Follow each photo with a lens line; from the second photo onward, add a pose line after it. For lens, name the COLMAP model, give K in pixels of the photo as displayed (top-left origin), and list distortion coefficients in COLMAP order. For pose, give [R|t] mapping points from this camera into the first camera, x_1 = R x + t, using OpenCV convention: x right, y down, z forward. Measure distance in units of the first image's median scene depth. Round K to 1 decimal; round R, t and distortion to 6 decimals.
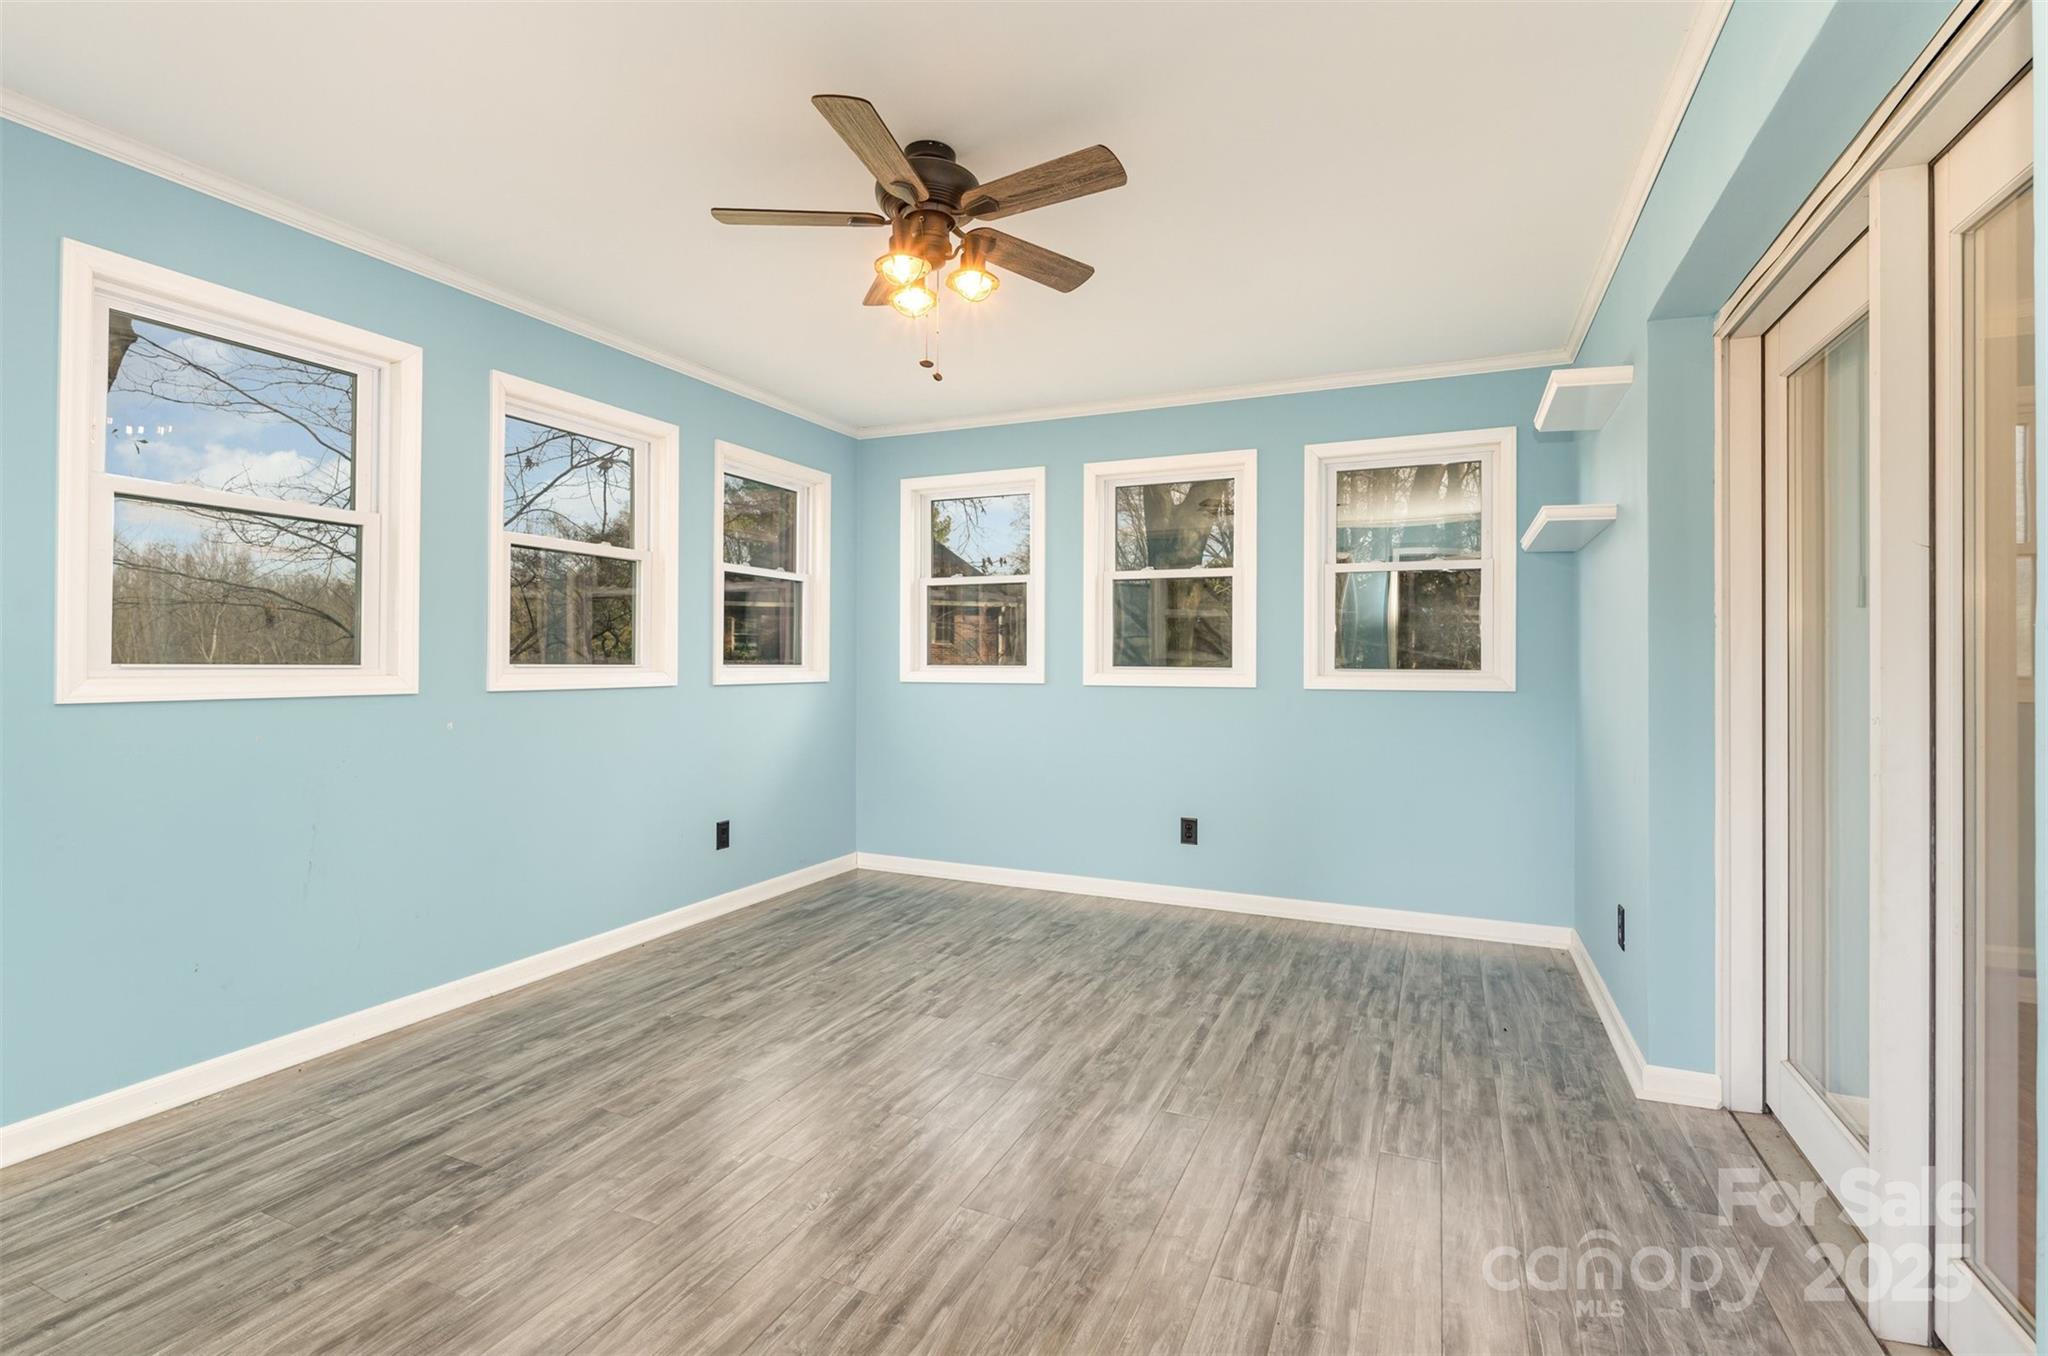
lens RADIAL K [[925.7, 0, 1024.0], [0, 925.7, 678.0], [0, 0, 1]] dist [-0.001158, -0.000640]
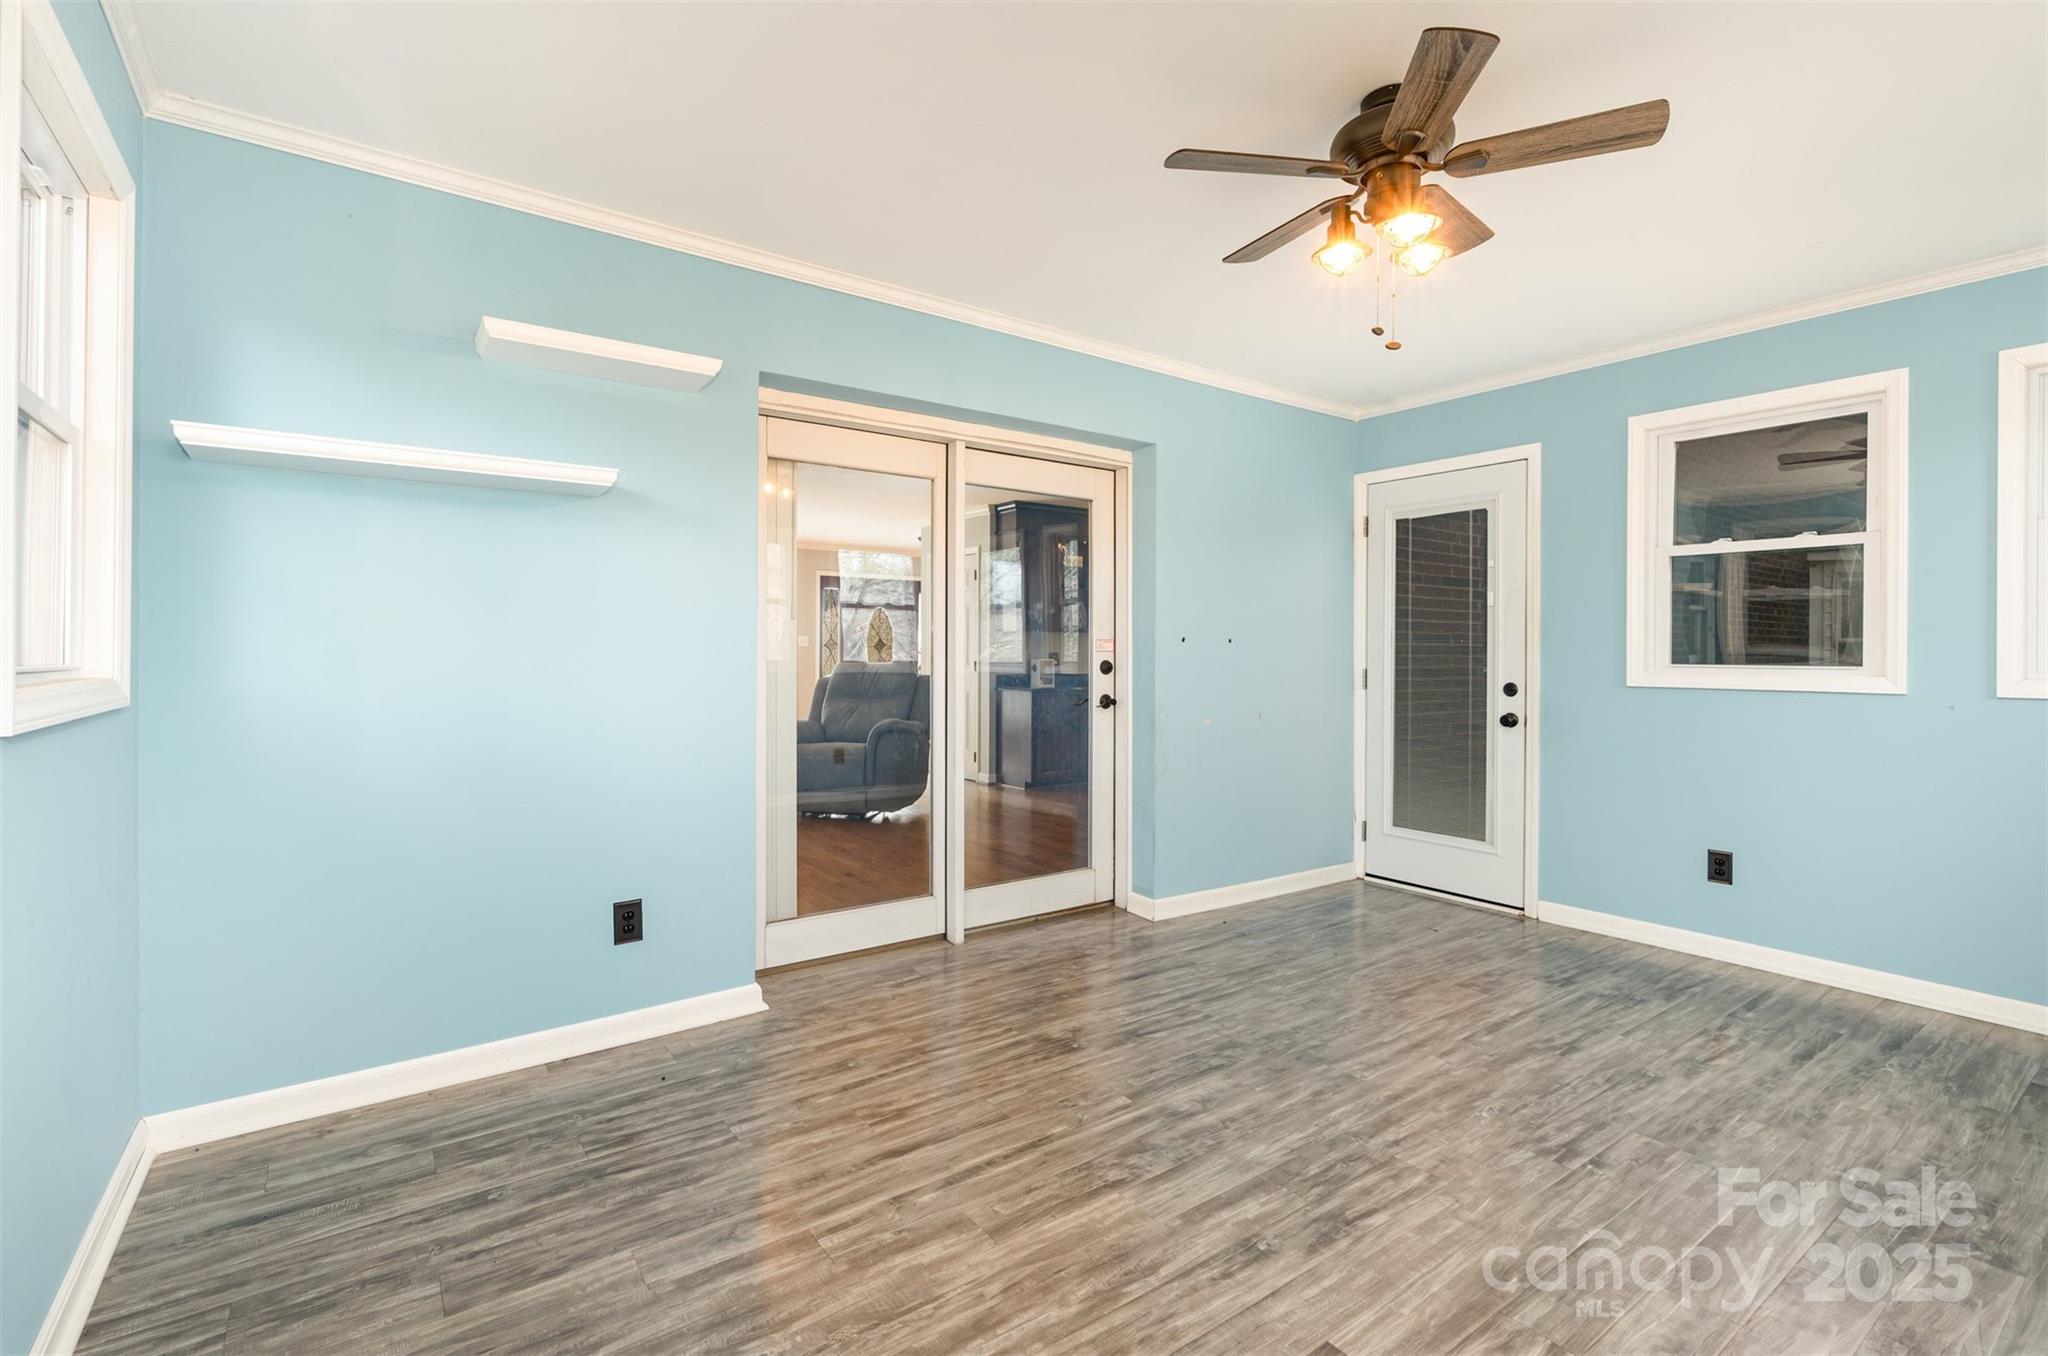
lens RADIAL K [[925.7, 0, 1024.0], [0, 925.7, 678.0], [0, 0, 1]] dist [-0.001158, -0.000640]
pose [[-0.865486, -0.019428, 0.500557, -0.206433], [0.000815, 0.999192, 0.040190, -0.029485], [-0.500933, 0.035191, -0.864770, 1.646175]]
